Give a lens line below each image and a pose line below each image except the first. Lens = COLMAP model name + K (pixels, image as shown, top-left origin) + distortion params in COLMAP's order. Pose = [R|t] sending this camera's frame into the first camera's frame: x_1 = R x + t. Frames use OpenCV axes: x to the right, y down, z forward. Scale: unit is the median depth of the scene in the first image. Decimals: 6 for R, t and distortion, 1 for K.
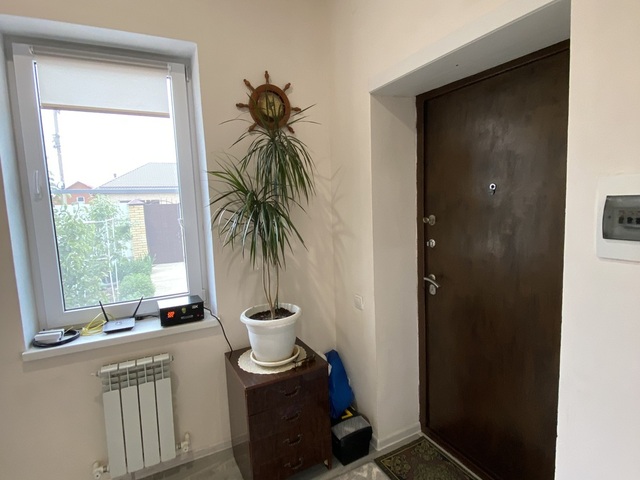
lens RADIAL K [[346.6, 0, 317.9], [0, 346.6, 239.2], [0, 0, 1]] dist [0.057475, -0.050791]
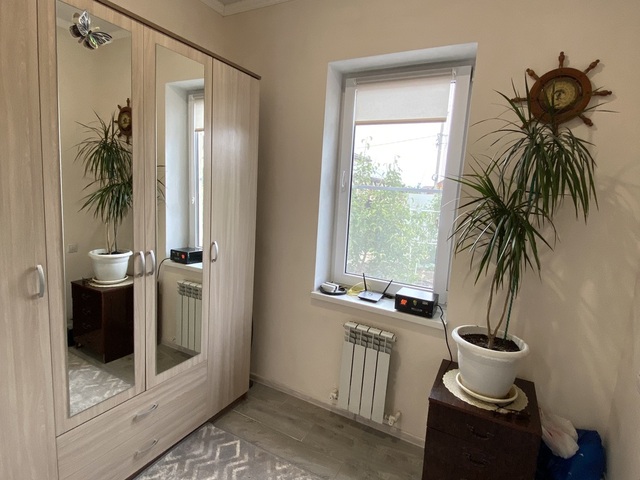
lens RADIAL K [[346.6, 0, 317.9], [0, 346.6, 239.2], [0, 0, 1]] dist [0.057475, -0.050791]
pose [[0.553850, 0.187251, -0.811288, 0.291497], [-0.175109, 0.978786, 0.106367, -0.050761], [0.813995, 0.083153, 0.574890, 0.125950]]
